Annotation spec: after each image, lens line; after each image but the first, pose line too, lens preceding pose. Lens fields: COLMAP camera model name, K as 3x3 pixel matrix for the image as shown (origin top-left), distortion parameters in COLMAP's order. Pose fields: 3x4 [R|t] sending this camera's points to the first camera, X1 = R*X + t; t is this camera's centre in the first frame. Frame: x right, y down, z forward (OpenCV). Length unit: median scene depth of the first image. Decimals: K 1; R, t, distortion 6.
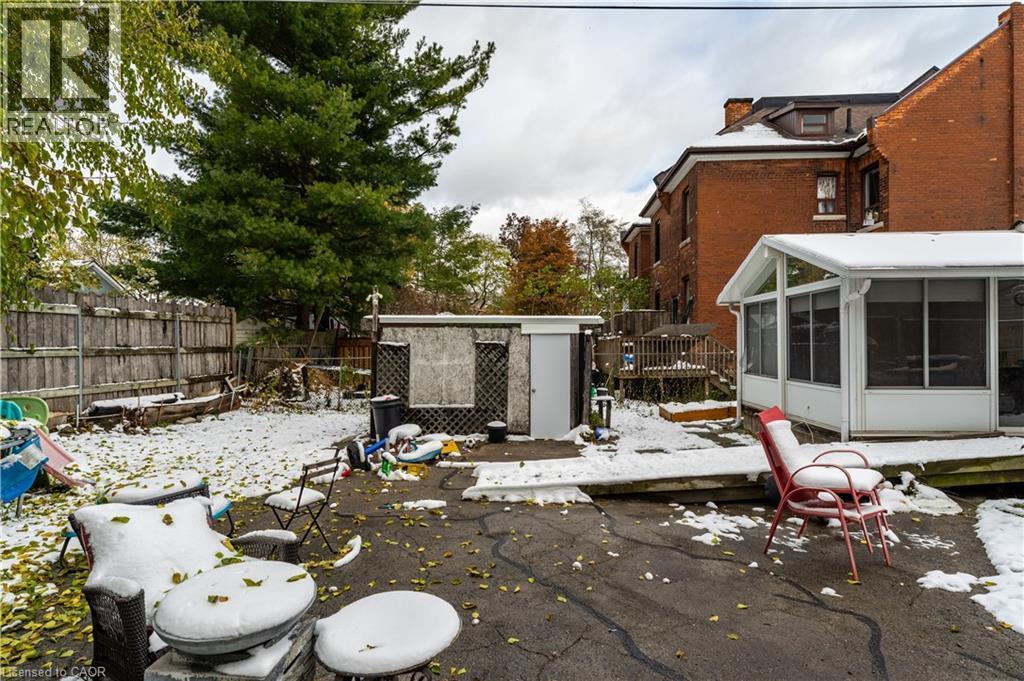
lens RADIAL K [[510.2, 0, 508.9], [0, 510.2, 347.8], [0, 0, 1]] dist [0.003778, 0.000014]
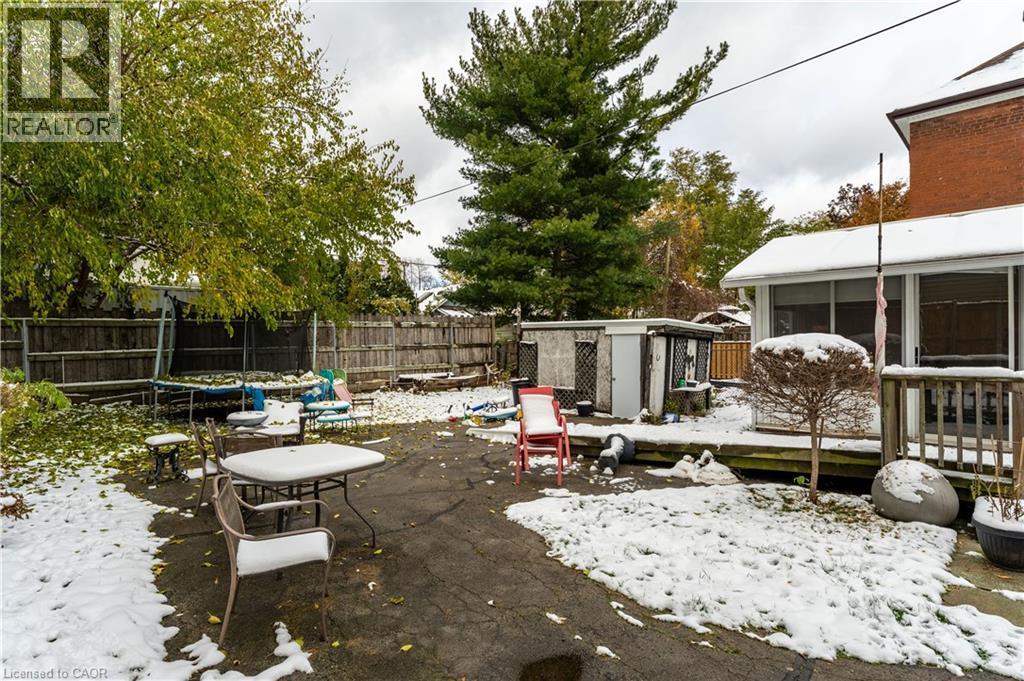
lens RADIAL K [[510.2, 0, 516.5], [0, 510.2, 349.4], [0, 0, 1]] dist [0.003778, 0.000014]
pose [[0.770083, 0.005983, -0.637915, 0.666762], [0.006135, 0.999840, 0.016783, -0.012753], [0.637914, -0.016838, 0.769924, -0.127683]]
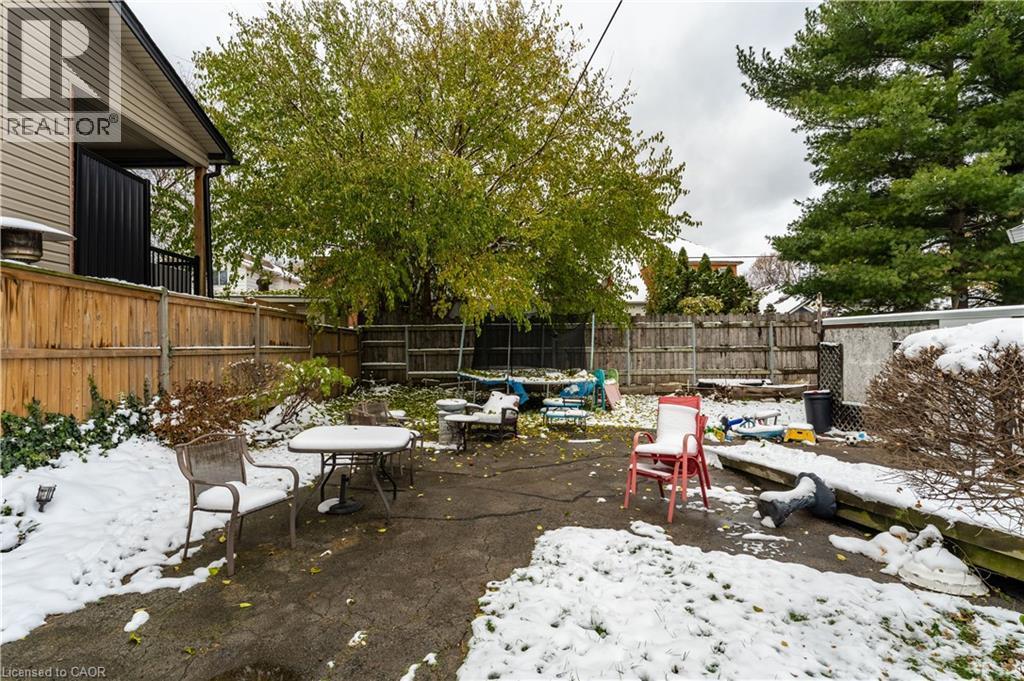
lens RADIAL K [[510.2, 0, 512.0], [0, 510.2, 340.3], [0, 0, 1]] dist [0.003778, 0.000014]
pose [[0.125124, -0.010009, -0.992091, 0.782966], [0.000835, 0.999950, -0.009983, -0.005171], [0.992141, 0.000421, 0.125126, 0.181621]]
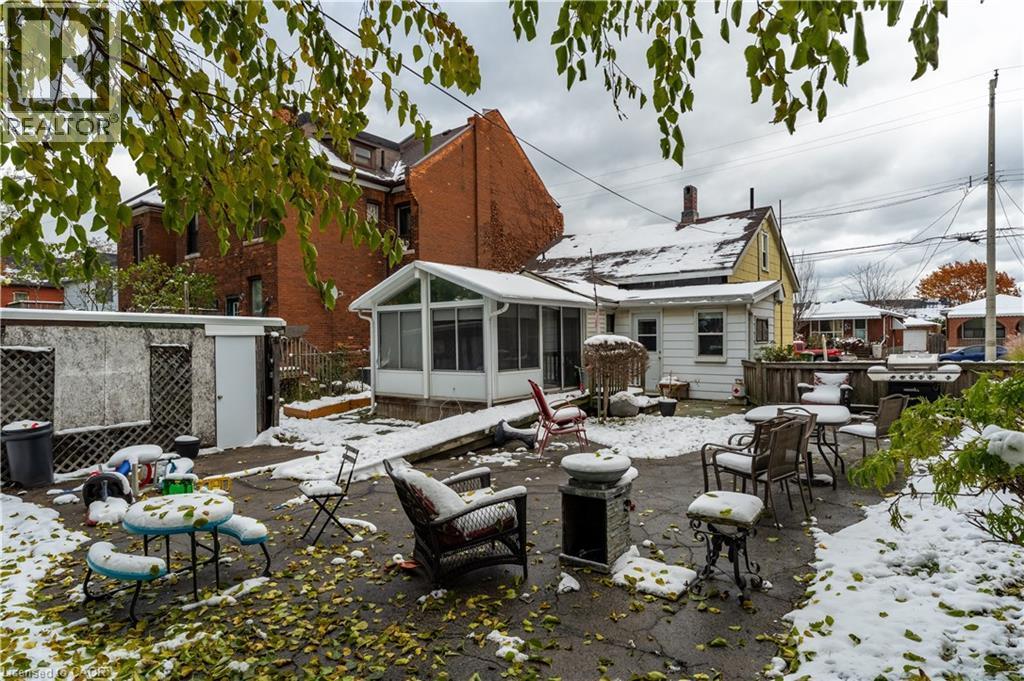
lens RADIAL K [[542.2, 0, 520.5], [0, 542.2, 358.8], [0, 0, 1]] dist [-0.000218, 0.000072]
pose [[0.569168, -0.031385, 0.821622, -0.446689], [0.018642, 0.999507, 0.025266, -0.000383], [-0.822010, 0.000936, 0.569472, -0.001313]]
